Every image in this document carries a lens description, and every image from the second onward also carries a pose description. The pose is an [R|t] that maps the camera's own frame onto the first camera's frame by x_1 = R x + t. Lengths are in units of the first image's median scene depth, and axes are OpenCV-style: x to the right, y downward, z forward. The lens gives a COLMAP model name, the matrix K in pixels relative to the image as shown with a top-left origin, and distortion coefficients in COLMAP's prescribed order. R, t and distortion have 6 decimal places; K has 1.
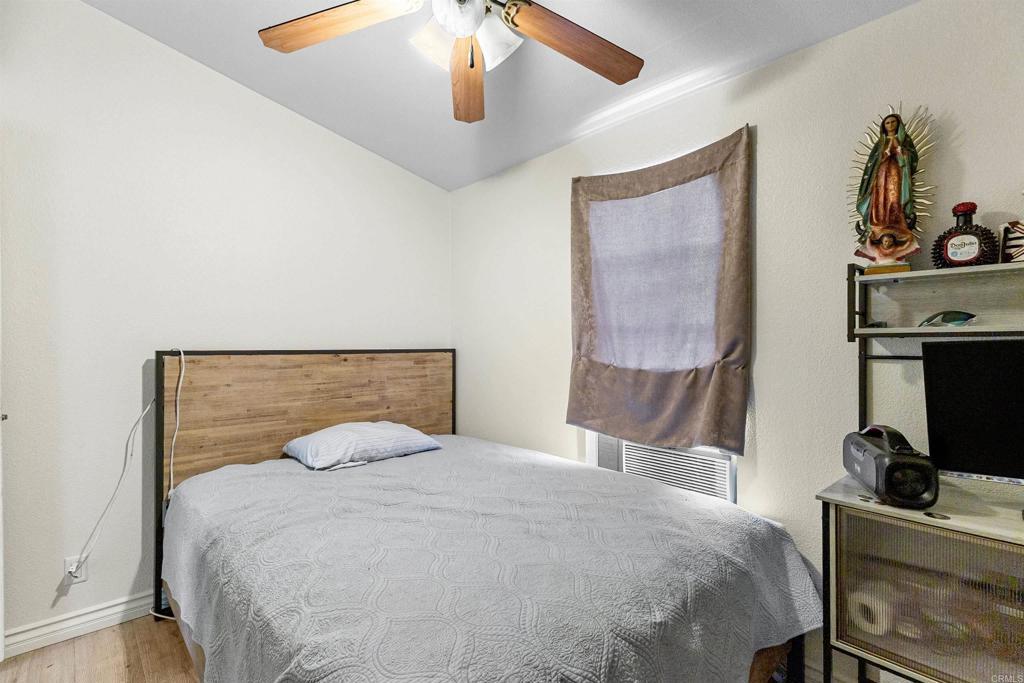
lens RADIAL K [[465.1, 0, 511.4], [0, 465.1, 340.7], [0, 0, 1]] dist [0.010862, -0.006979]
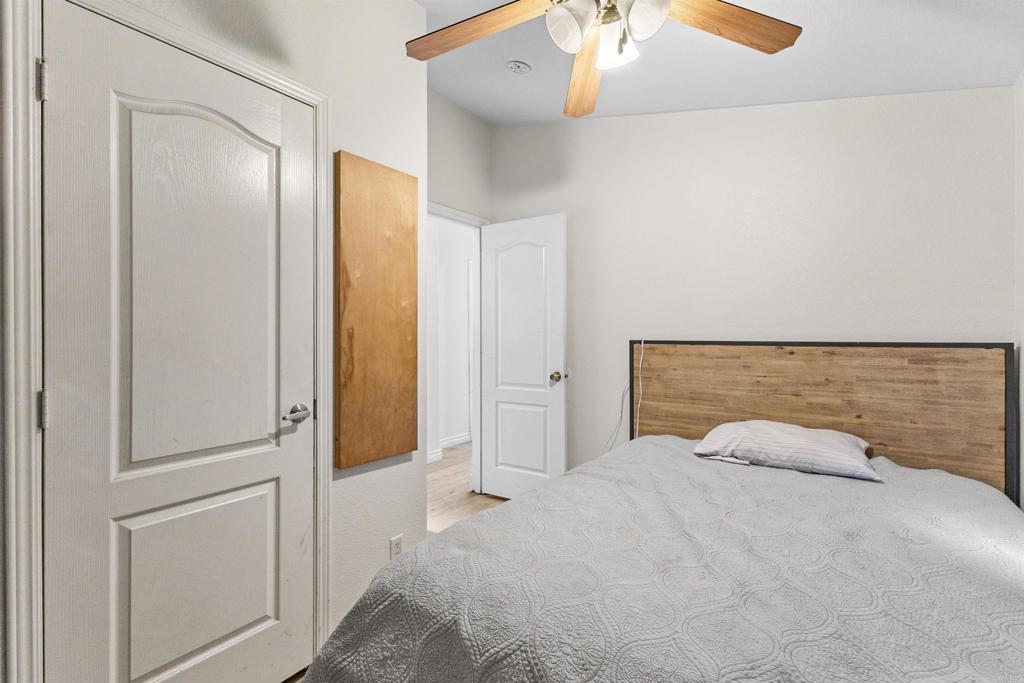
lens RADIAL K [[465.1, 0, 511.1], [0, 465.1, 332.0], [0, 0, 1]] dist [0.010862, -0.006979]
pose [[0.203907, -0.005473, -0.978975, 0.490354], [0.006864, 0.999968, -0.004161, 0.001035], [0.978966, -0.005872, 0.203938, 0.342008]]
